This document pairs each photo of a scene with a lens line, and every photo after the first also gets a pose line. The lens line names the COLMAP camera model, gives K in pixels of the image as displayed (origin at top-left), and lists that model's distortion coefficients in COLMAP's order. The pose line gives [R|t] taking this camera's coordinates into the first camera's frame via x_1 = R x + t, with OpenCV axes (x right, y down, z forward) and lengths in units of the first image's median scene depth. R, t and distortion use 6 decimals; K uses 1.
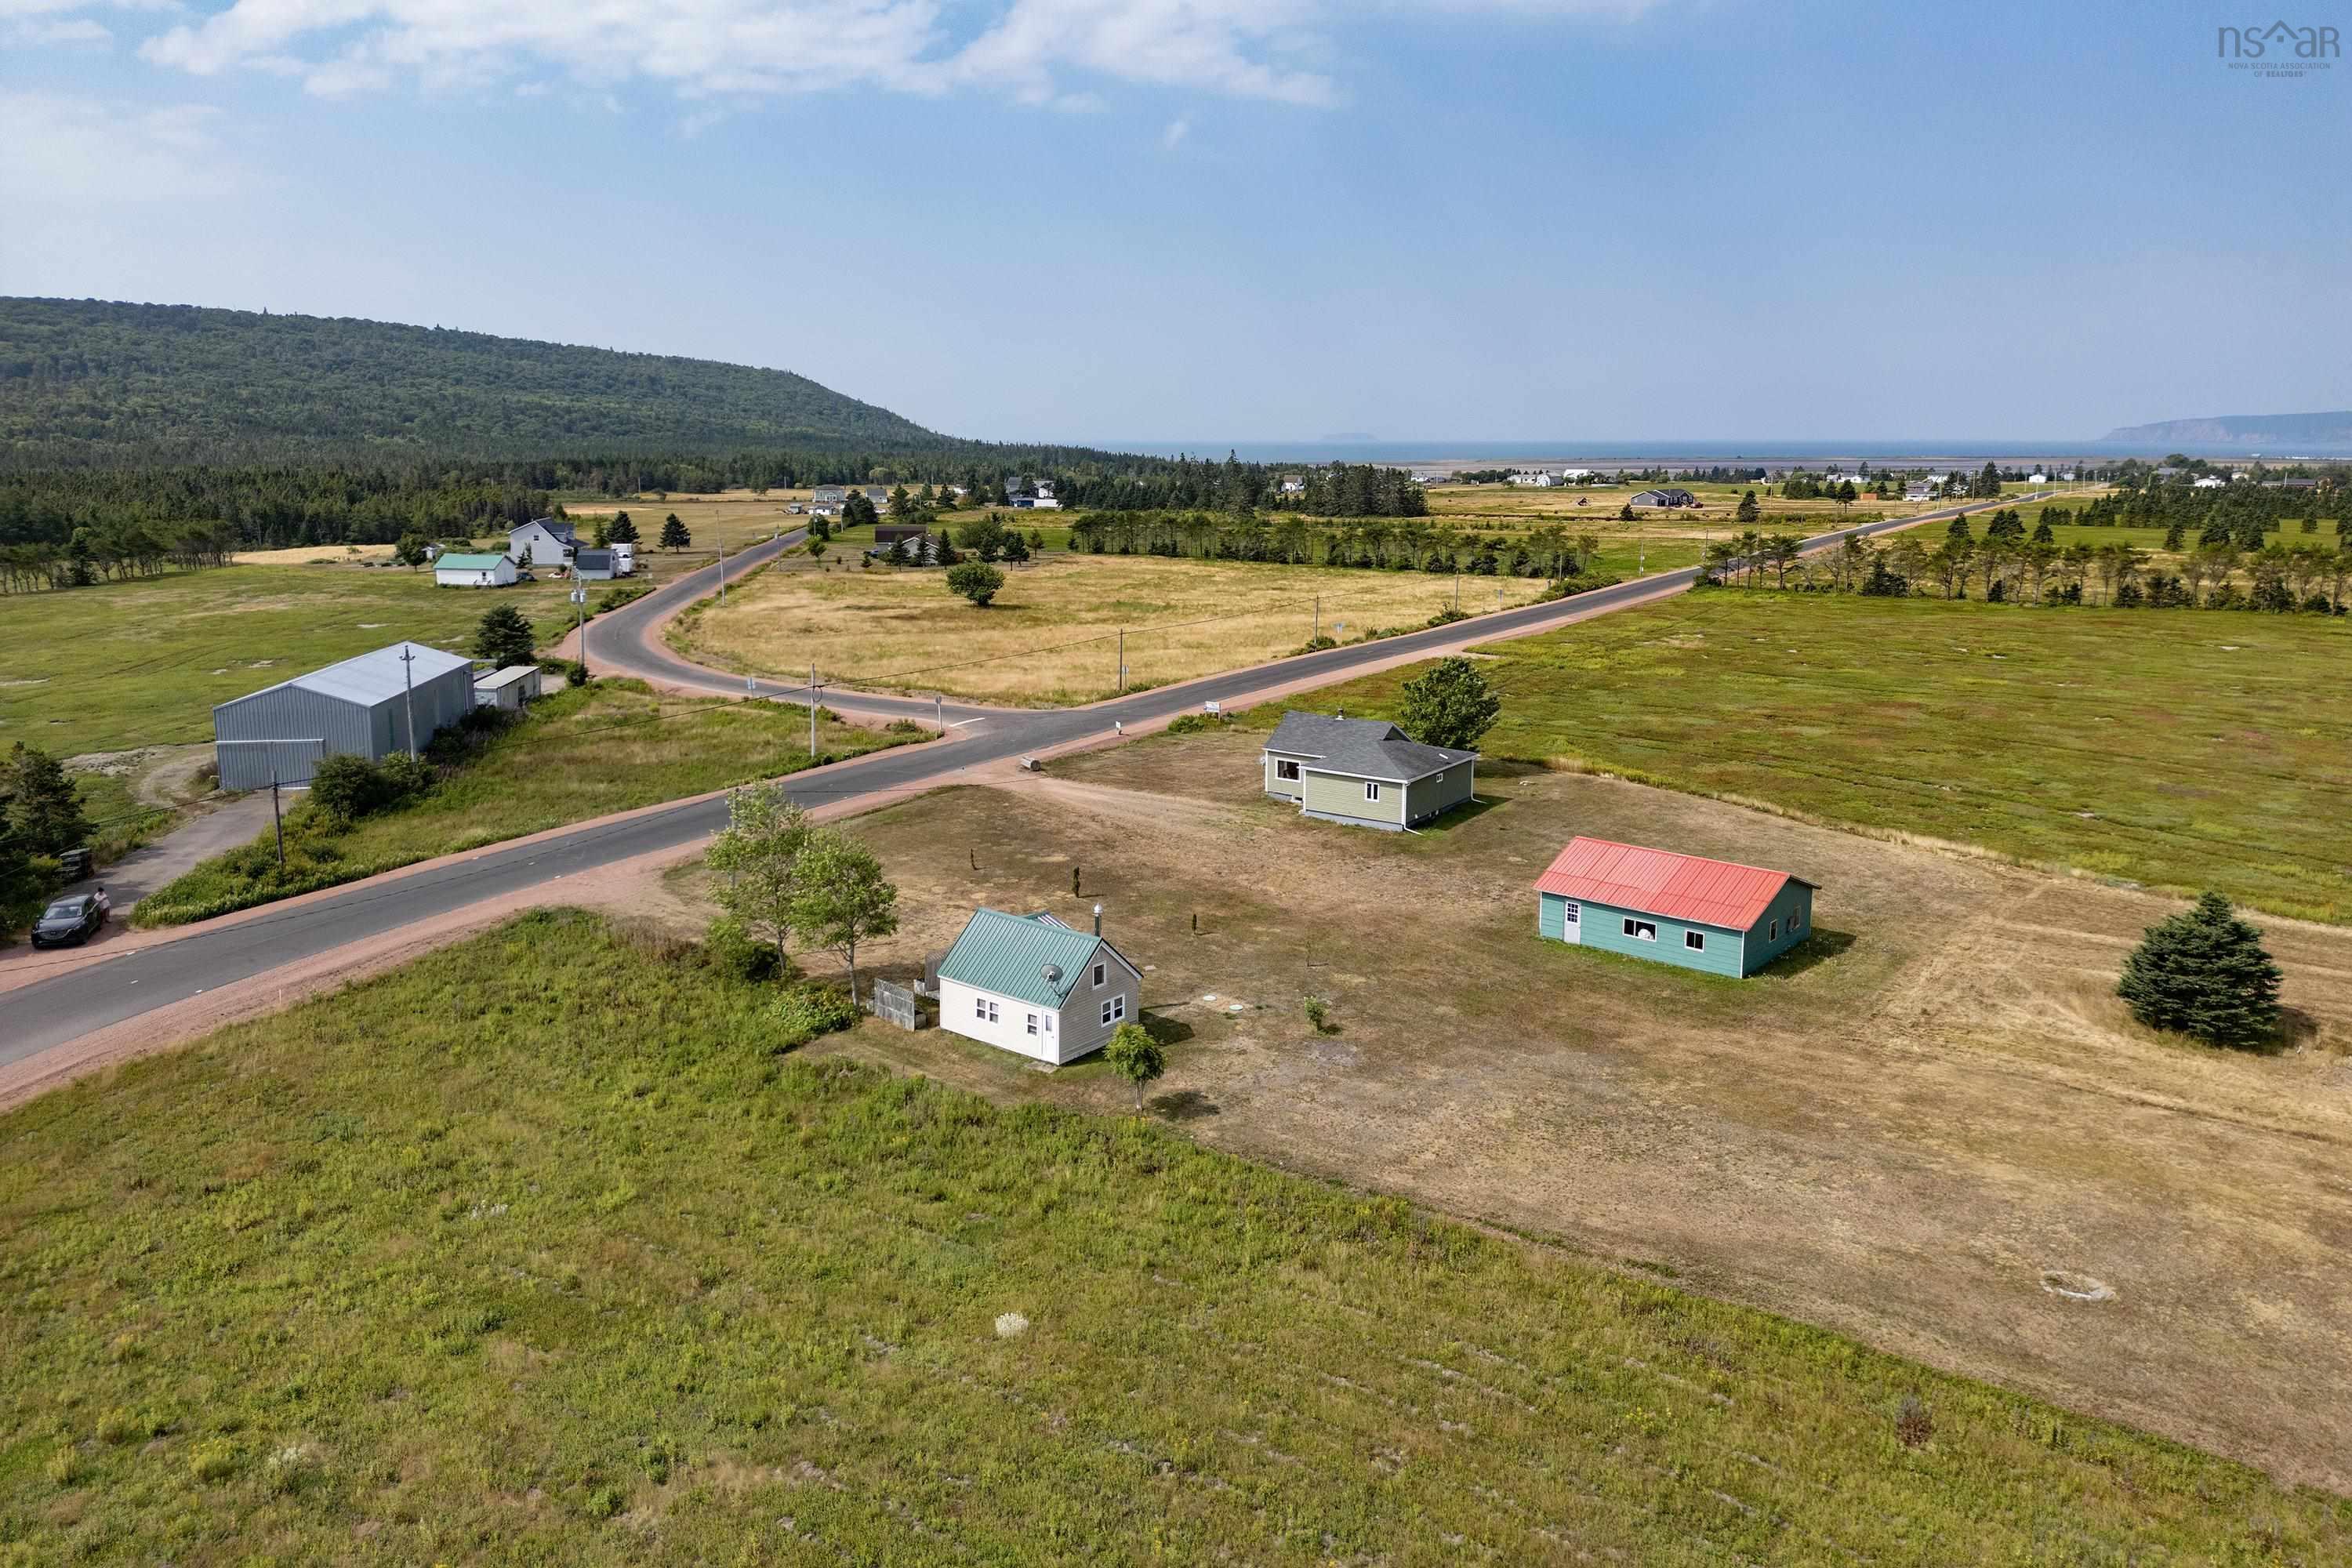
lens RADIAL K [[1608.8, 0, 1179.5], [0, 1608.8, 717.3], [0, 0, 1]] dist [0.106508, -0.106138]
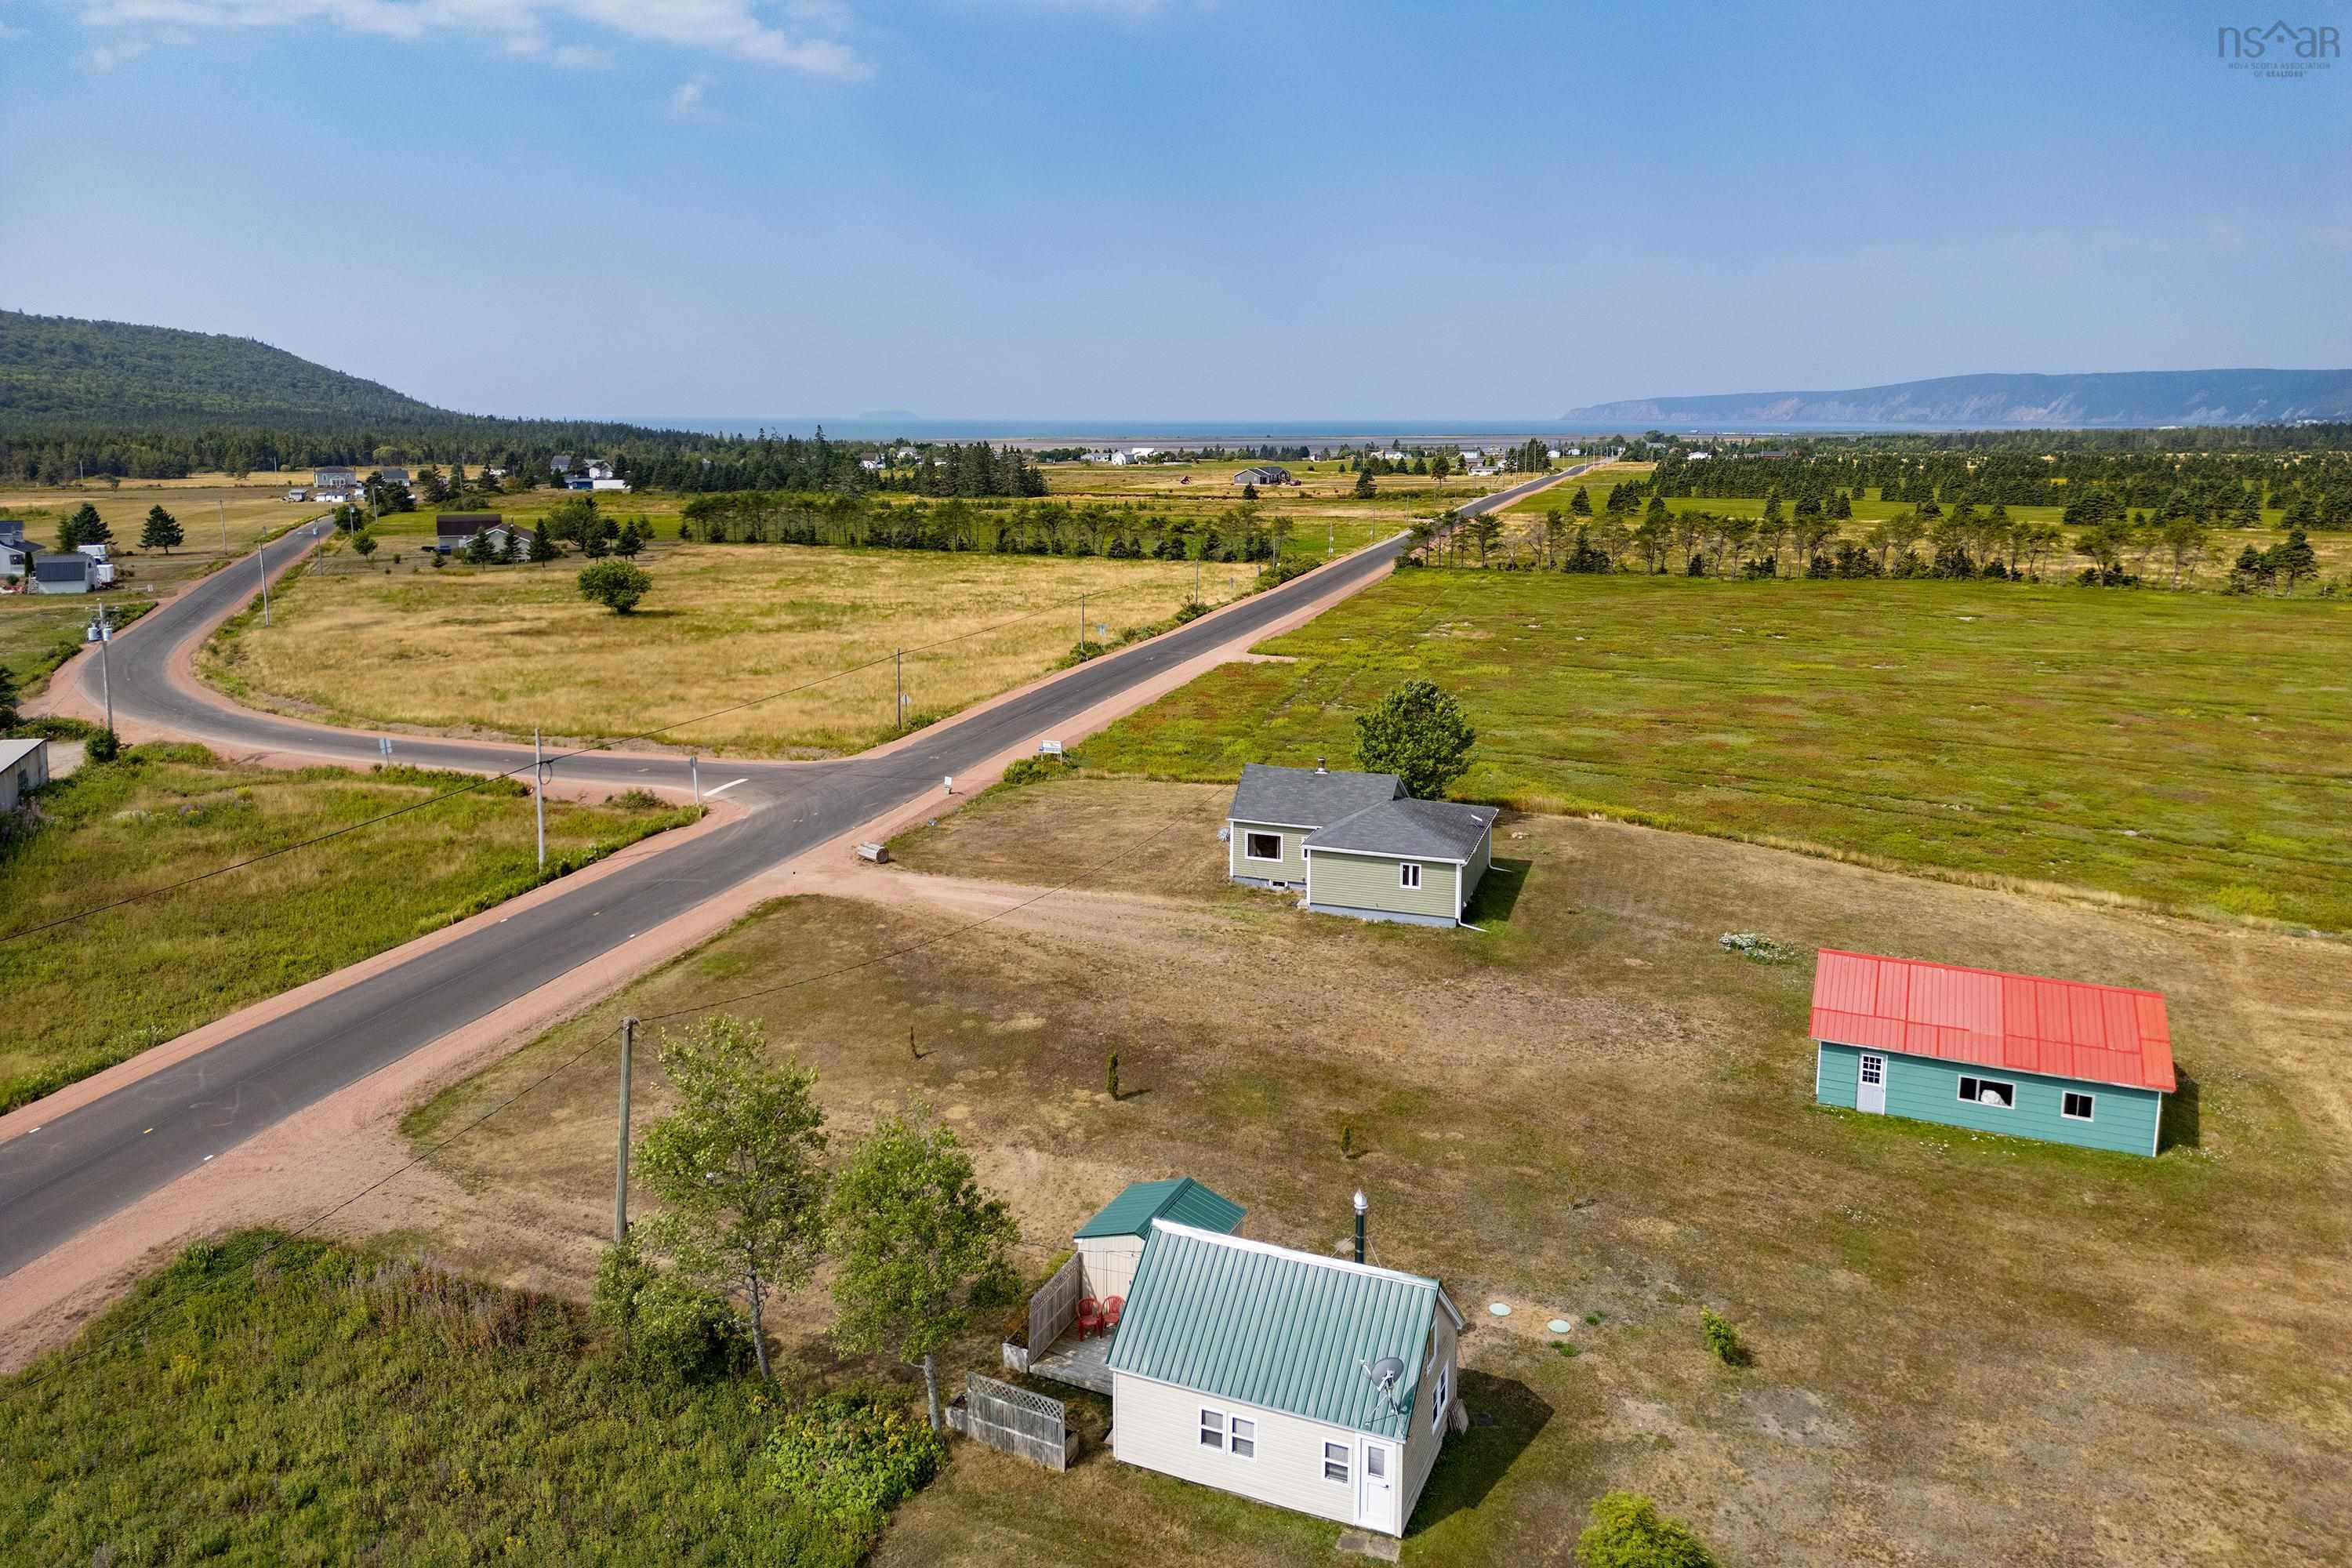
lens RADIAL K [[1608.8, 0, 1179.5], [0, 1608.8, 717.3], [0, 0, 1]] dist [0.106508, -0.106138]
pose [[0.963337, -0.051961, 0.263214, -0.071447], [0.048548, 0.998631, 0.019459, -0.019054], [-0.263865, -0.005967, 0.964541, 0.126681]]
